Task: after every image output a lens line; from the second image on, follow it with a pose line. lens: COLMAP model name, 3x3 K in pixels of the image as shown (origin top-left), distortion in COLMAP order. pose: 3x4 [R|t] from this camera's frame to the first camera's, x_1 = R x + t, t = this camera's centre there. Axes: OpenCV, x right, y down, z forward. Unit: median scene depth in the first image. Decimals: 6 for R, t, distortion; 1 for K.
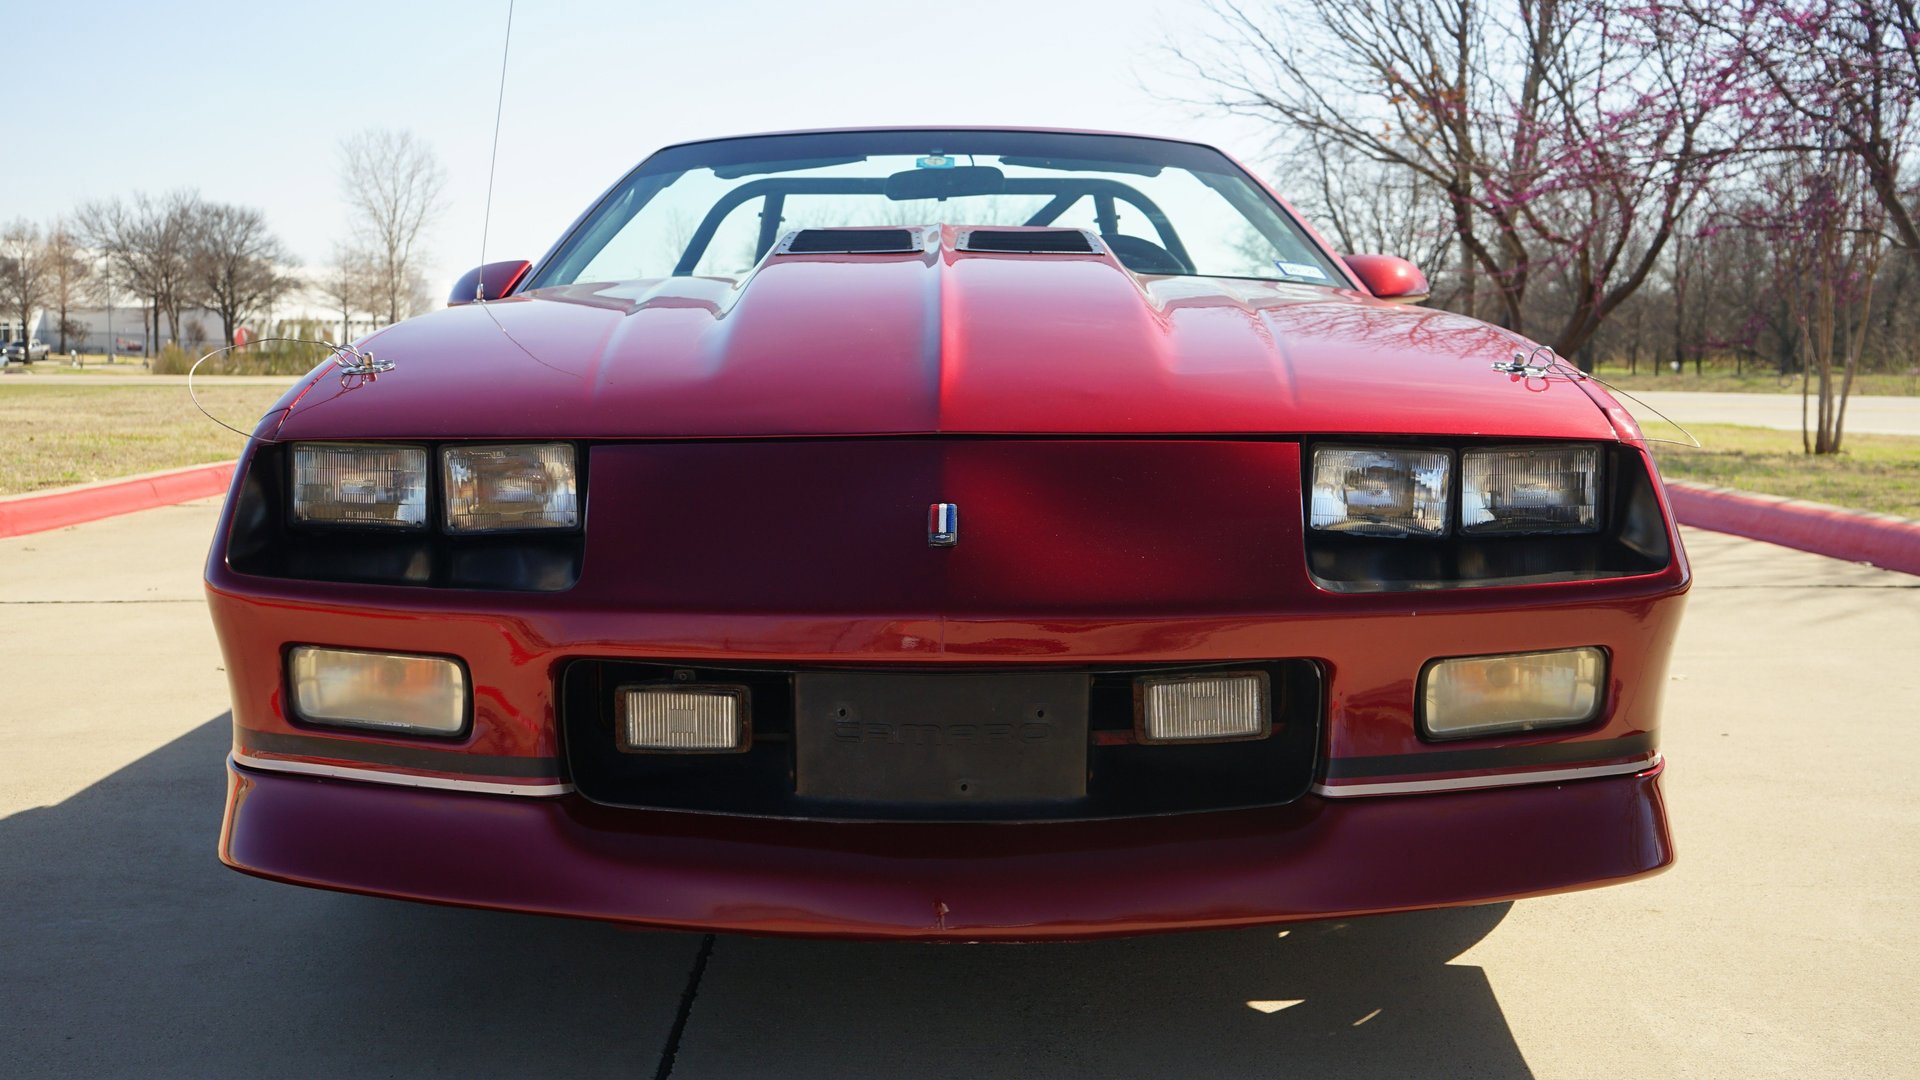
lens RADIAL K [[1875.4, 0, 945.3], [0, 1875.4, 542.5], [0, 0, 1]] dist [0.040014, 0.000000]
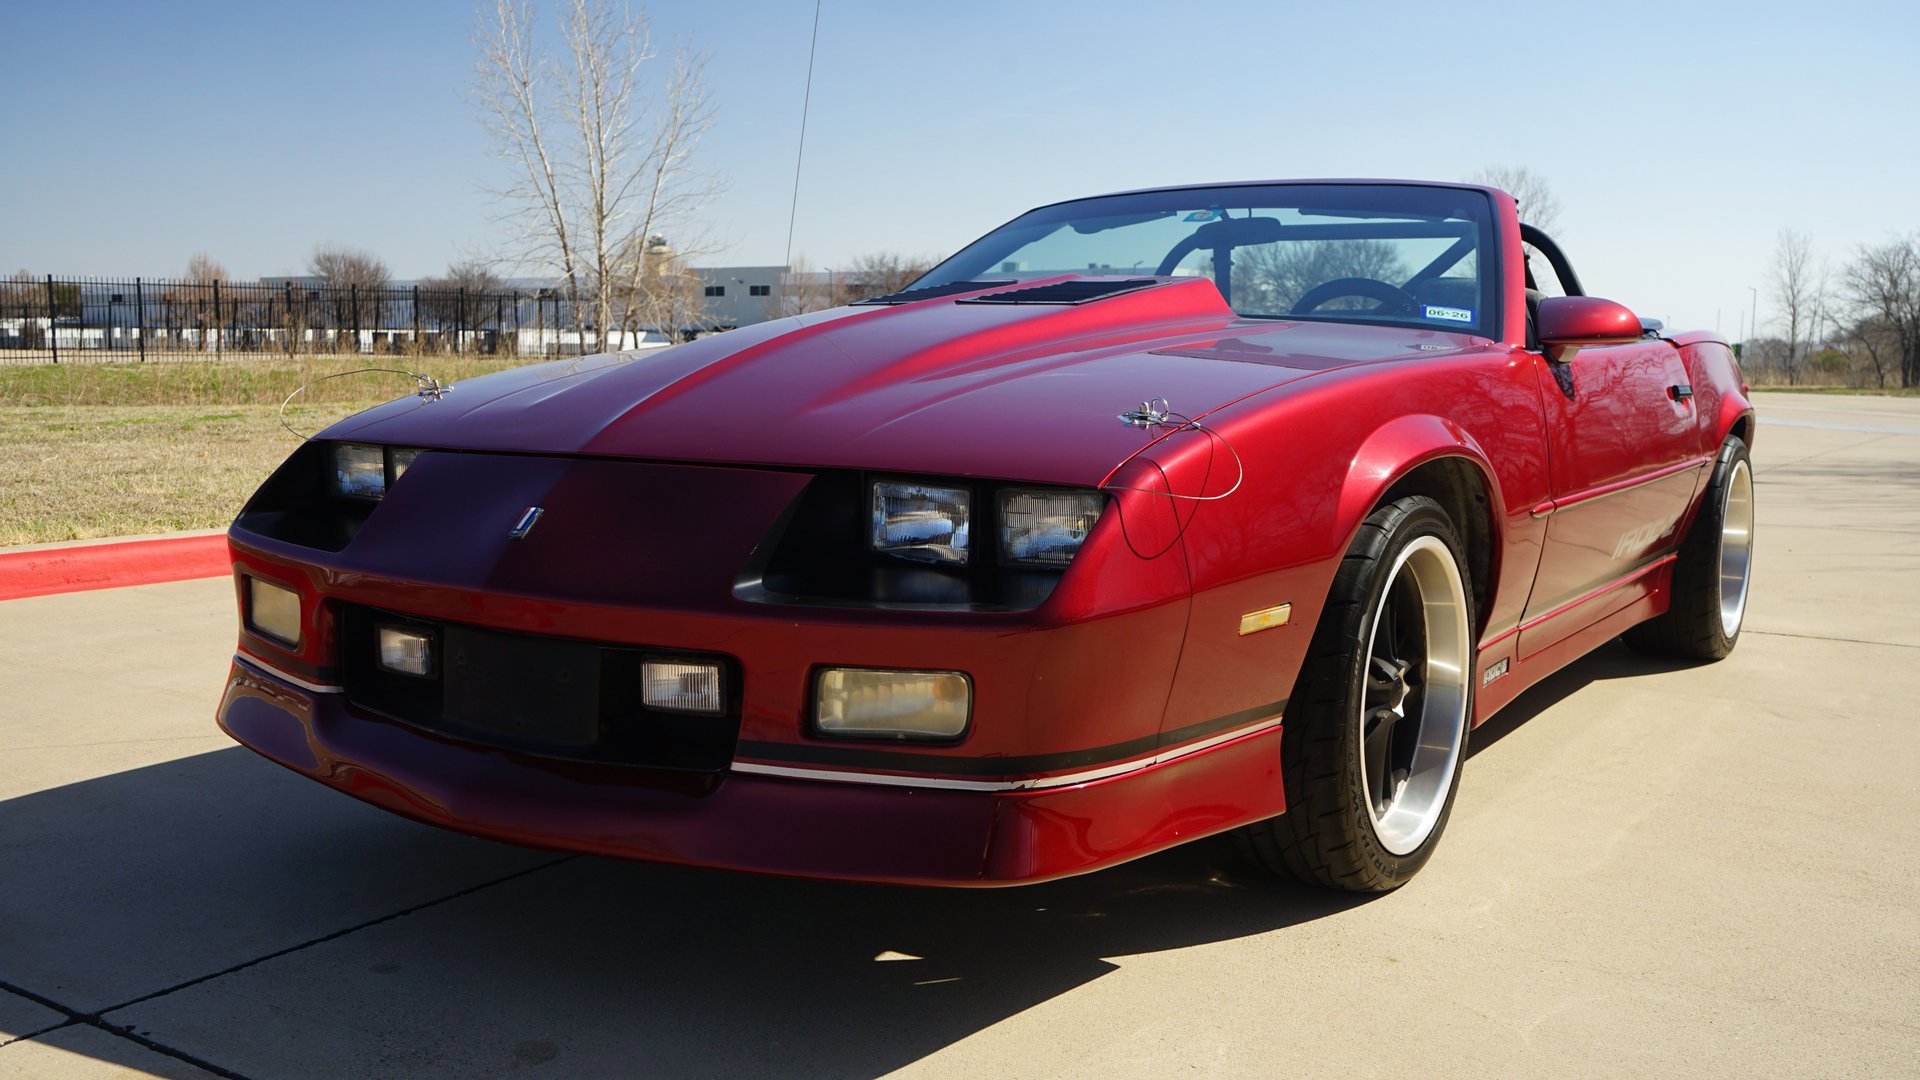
lens RADIAL K [[1649.0, 0, 976.6], [0, 1649.0, 544.1], [0, 0, 1]] dist [-0.026293, 0.044621]
pose [[0.847082, 0.071565, -0.526623, 0.856459], [-0.068418, 0.997331, 0.025480, -0.044436], [0.527041, 0.014447, 0.849717, 0.181543]]
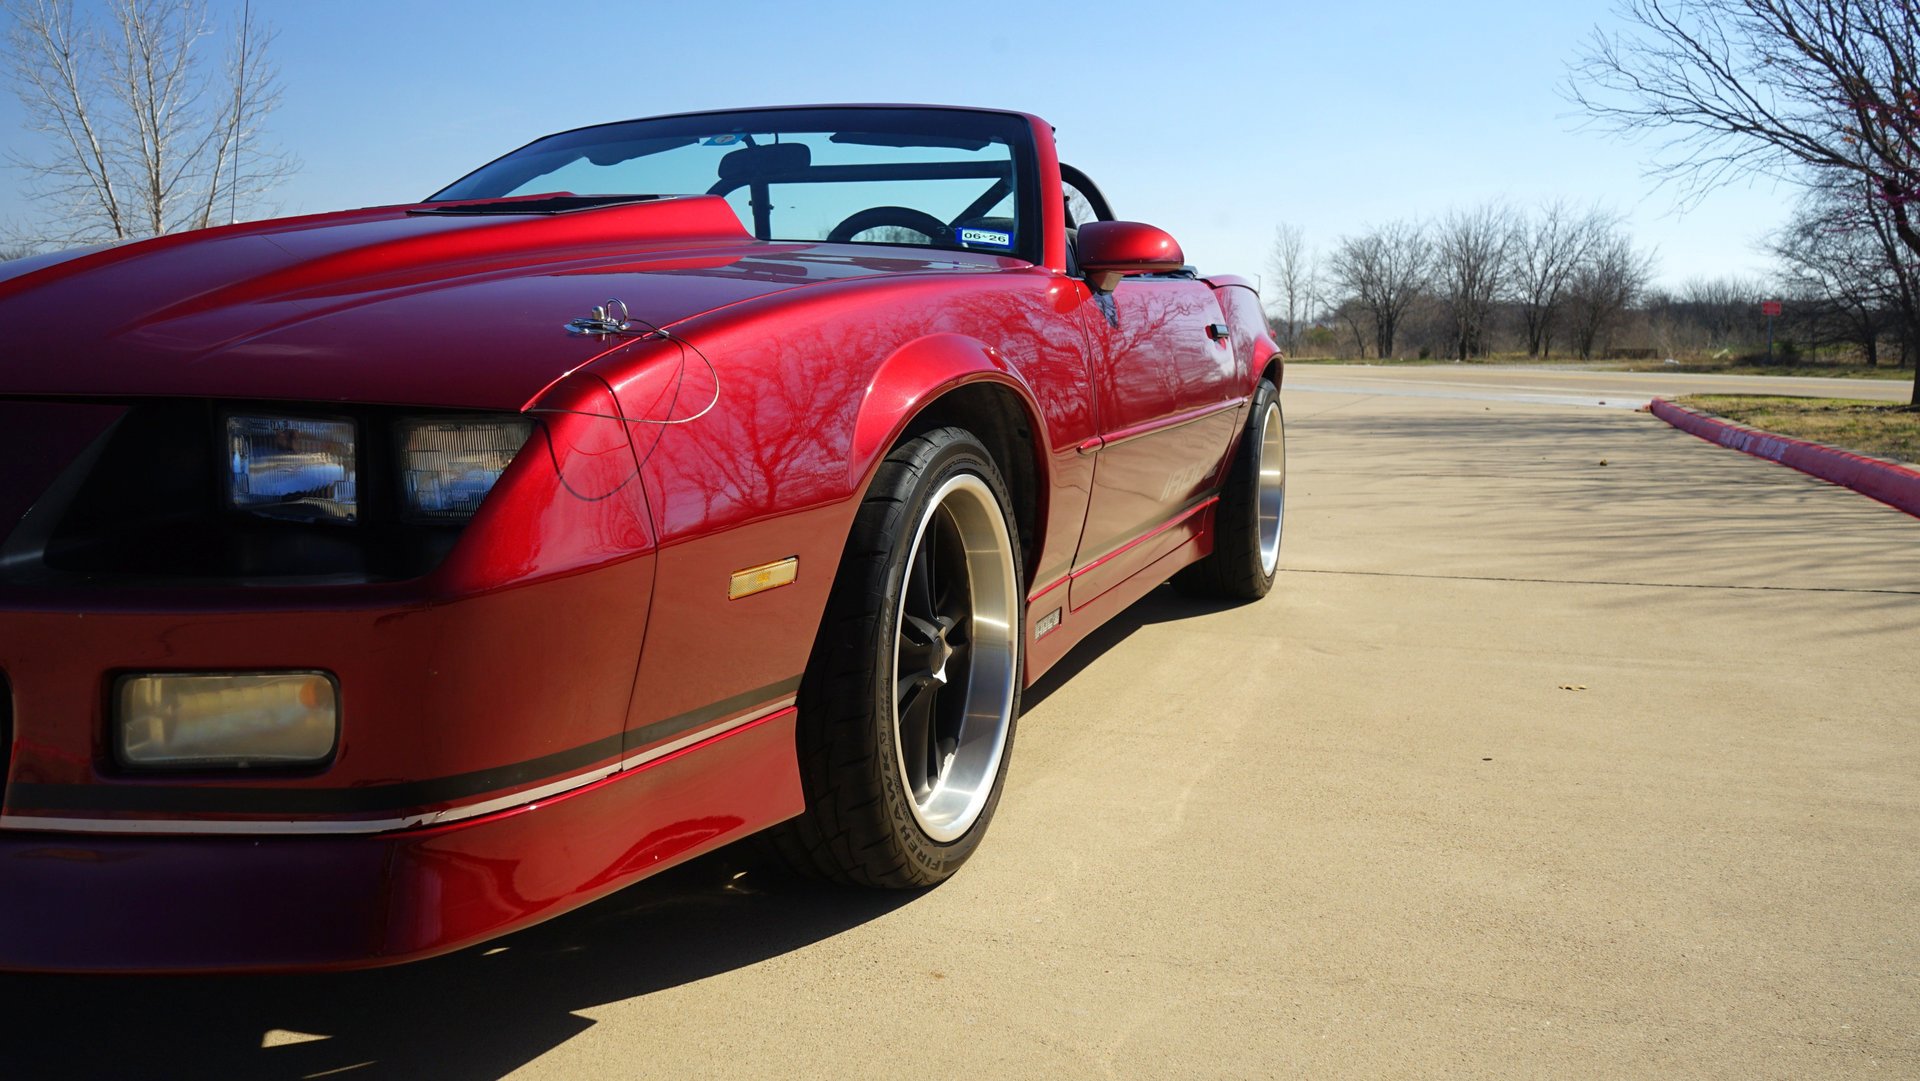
lens RADIAL K [[1553.6, 0, 950.3], [0, 1553.6, 539.1], [0, 0, 1]] dist [-0.000537, 0.007740]
pose [[0.950097, 0.044323, -0.308790, 0.793687], [-0.036994, 0.998878, 0.029553, -0.028221], [0.309753, -0.016655, 0.950671, 0.461981]]
